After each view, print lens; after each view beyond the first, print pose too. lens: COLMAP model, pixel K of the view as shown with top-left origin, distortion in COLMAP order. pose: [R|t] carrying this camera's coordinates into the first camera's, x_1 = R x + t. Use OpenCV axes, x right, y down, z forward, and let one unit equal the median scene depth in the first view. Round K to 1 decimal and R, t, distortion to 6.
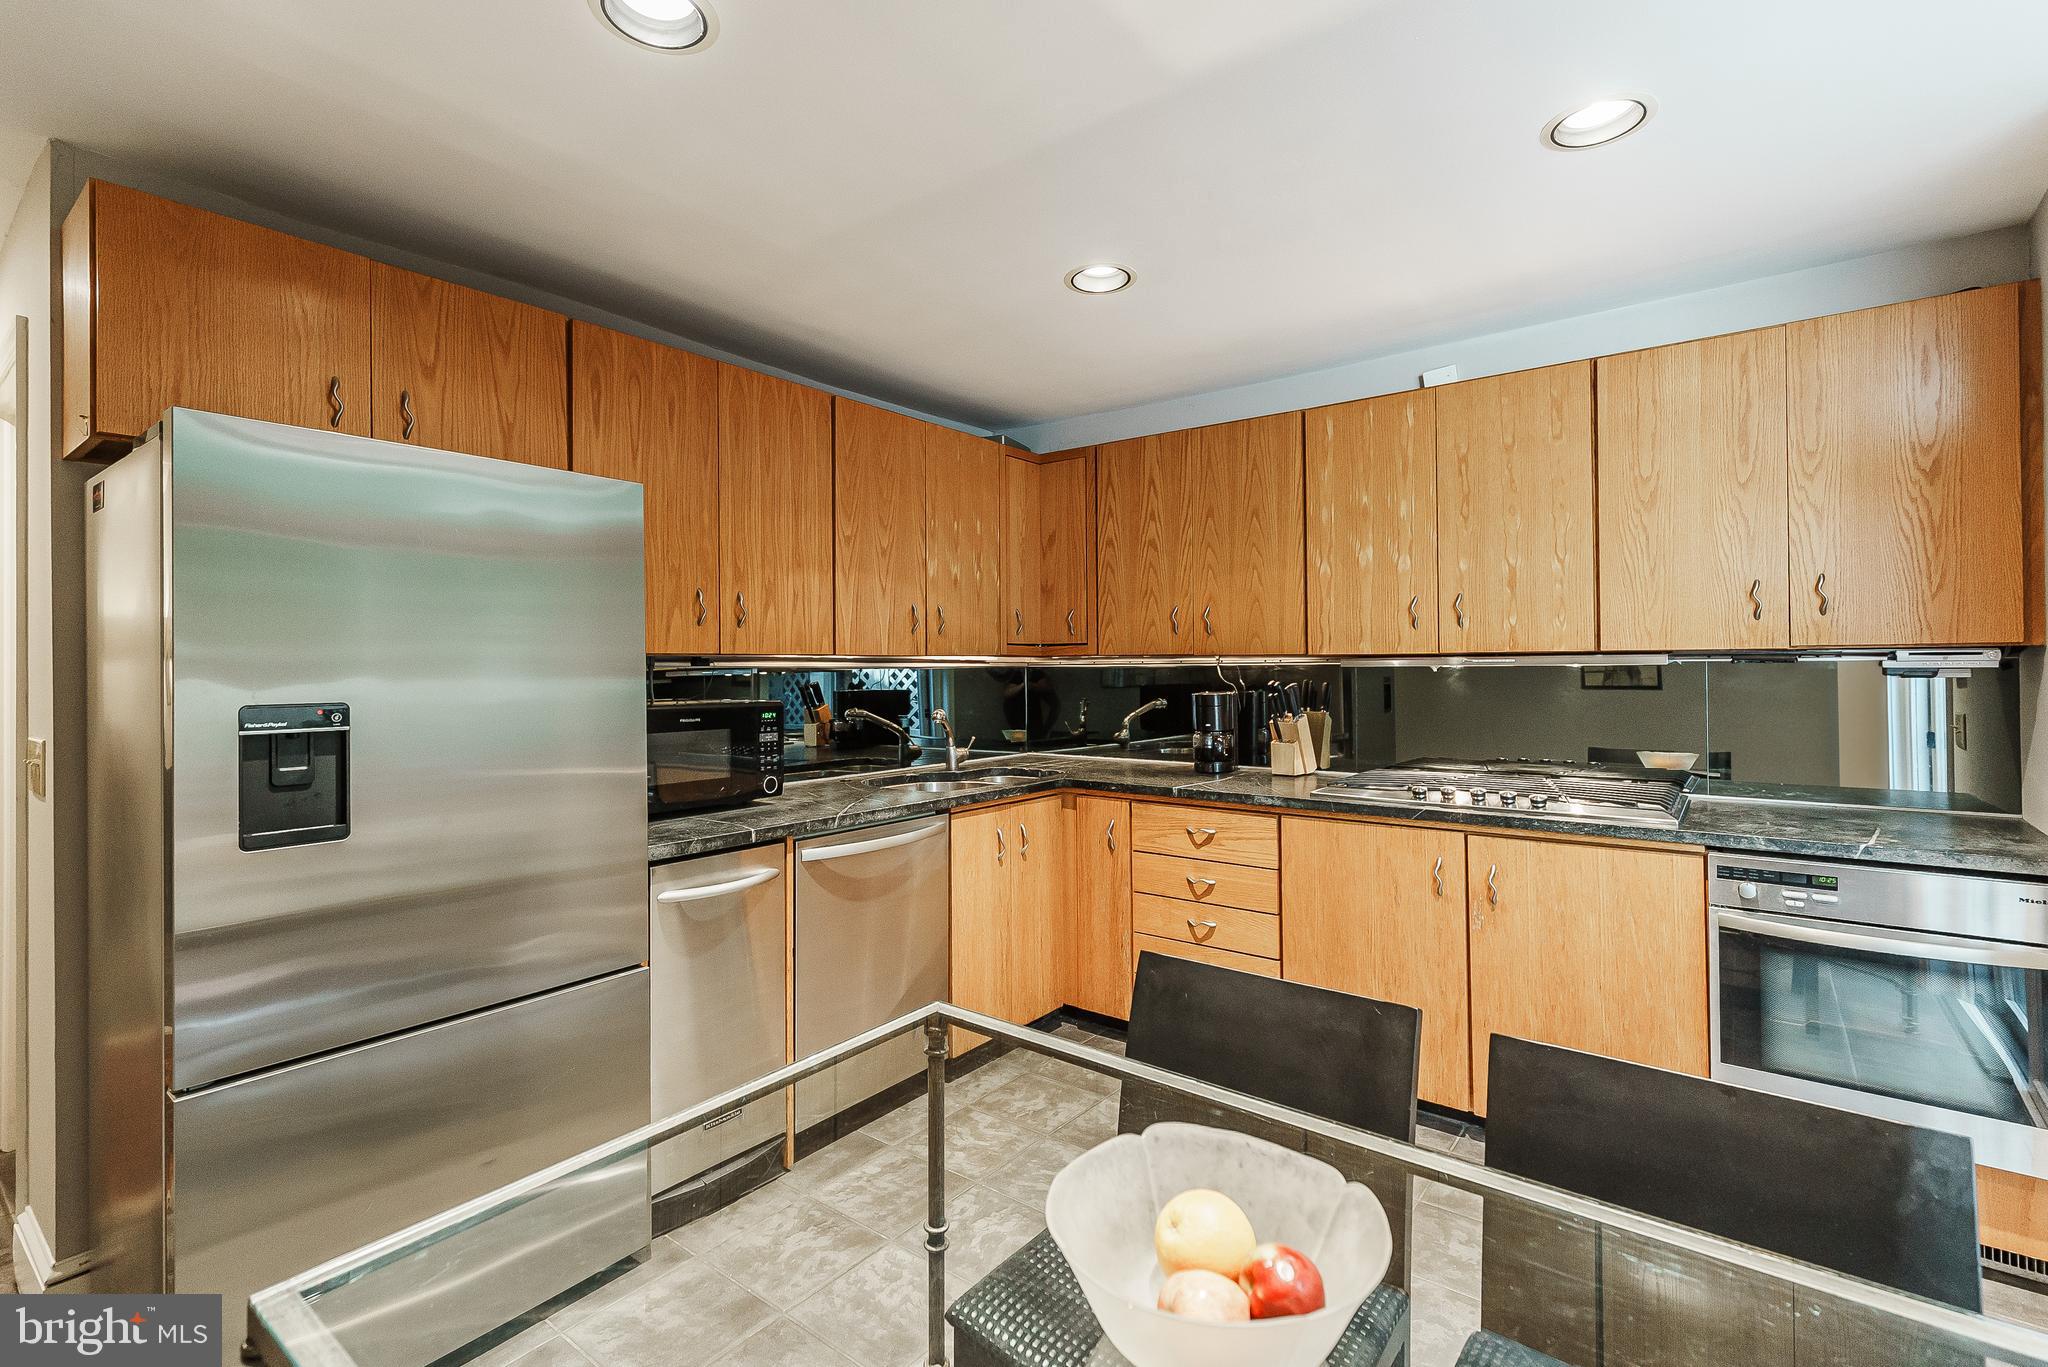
lens RADIAL K [[943.1, 0, 1032.2], [0, 943.1, 667.1], [0, 0, 1]] dist [-0.000221, -0.000626]
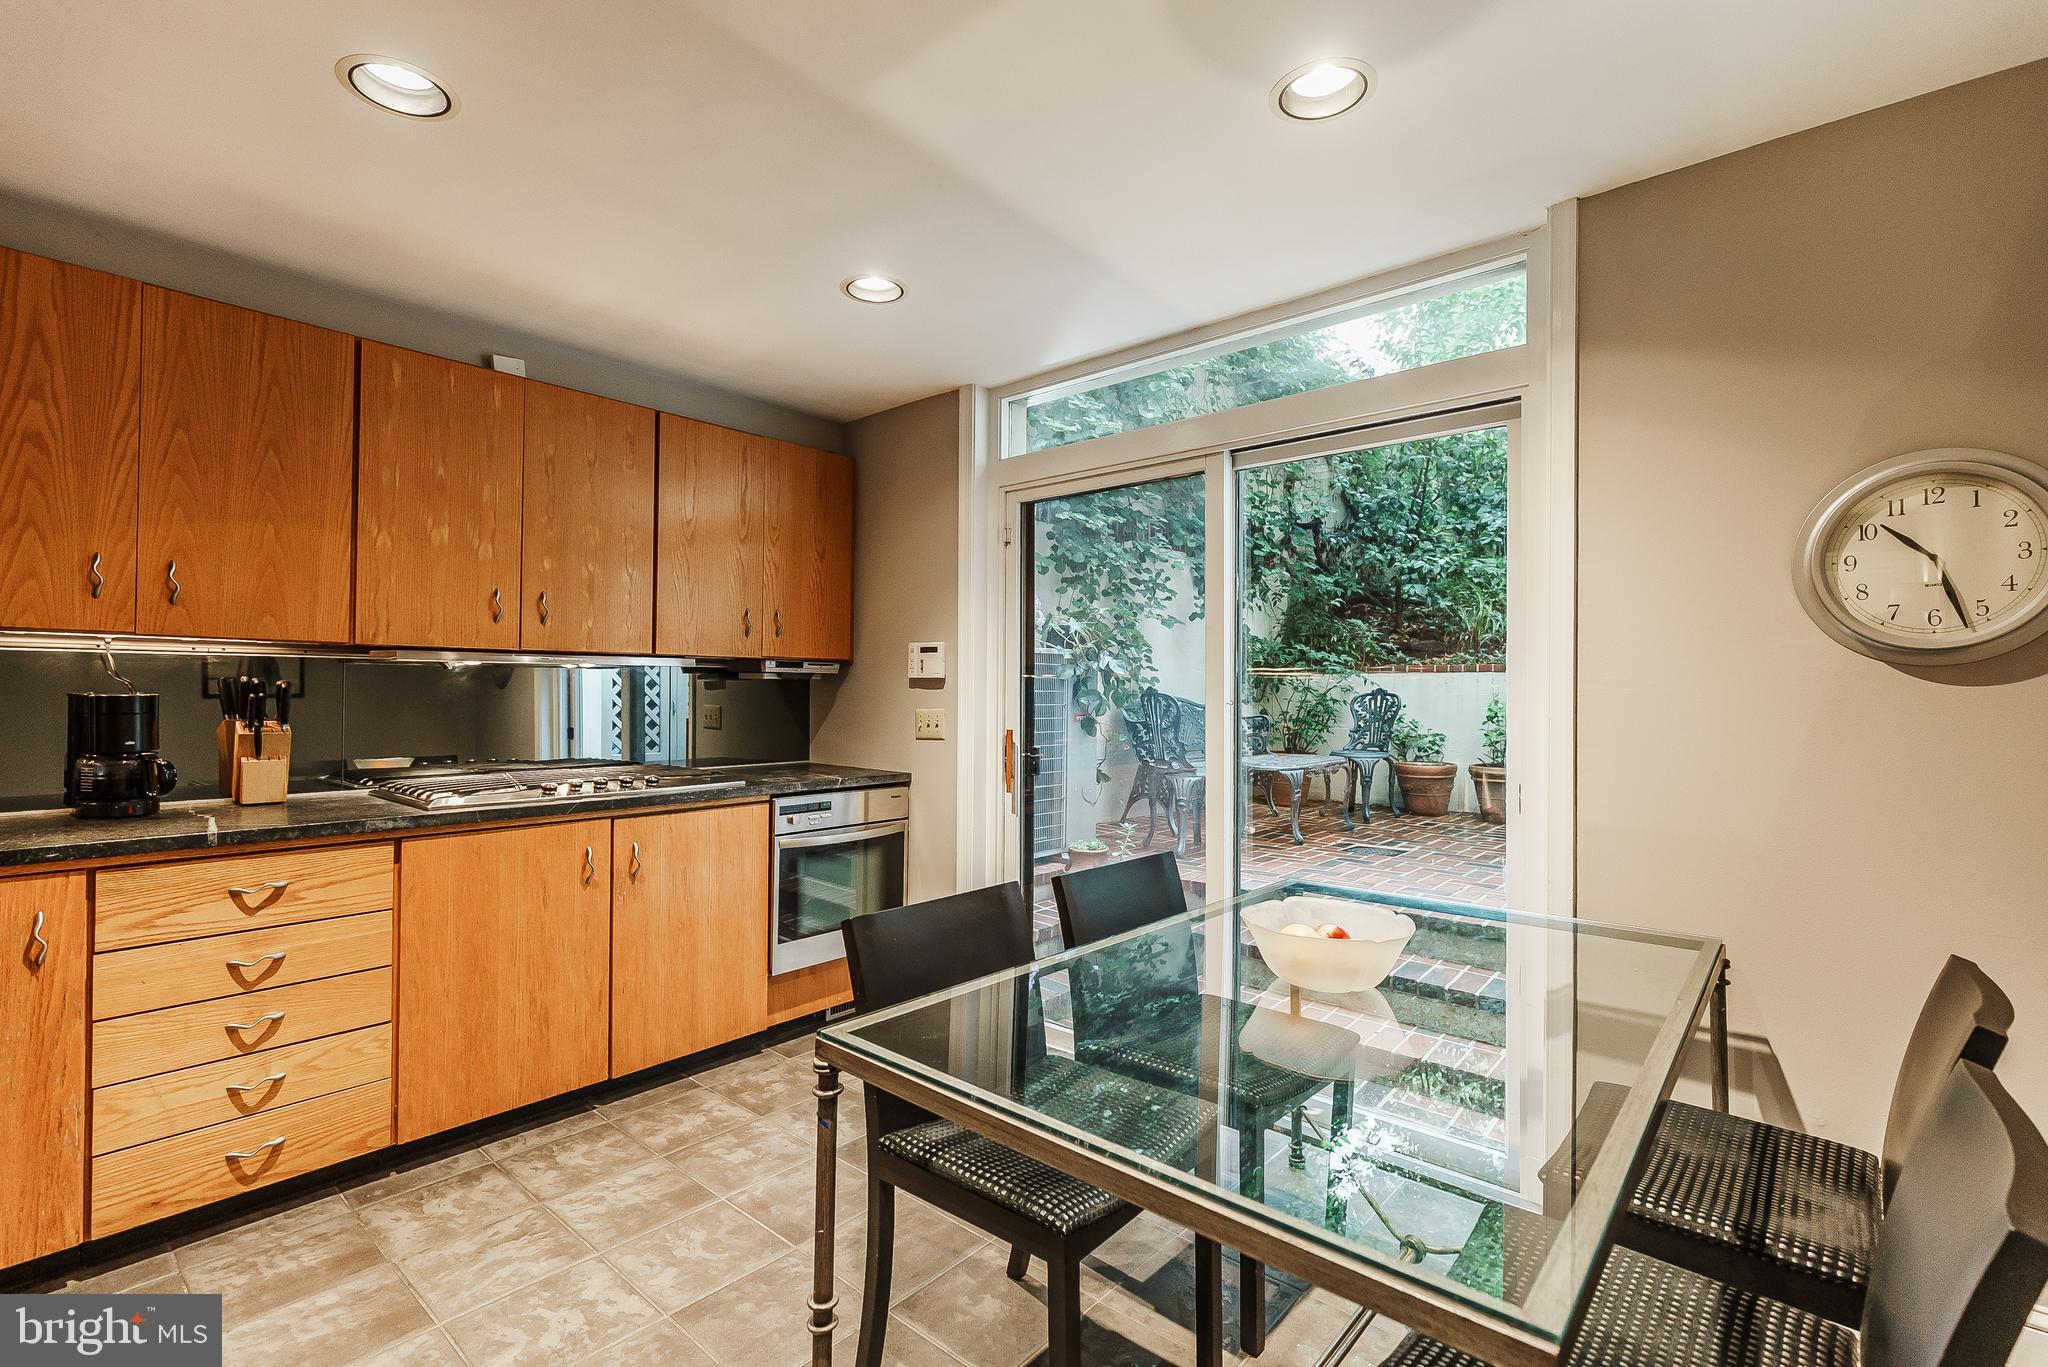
lens RADIAL K [[922.3, 0, 1024.0], [0, 922.3, 683.5], [0, 0, 1]] dist [0.027543, 0.000100]
pose [[0.066981, 0.009790, 0.997706, -0.524198], [-0.012581, 0.999881, -0.008967, 0.023969], [-0.997675, -0.011952, 0.067096, 0.428788]]
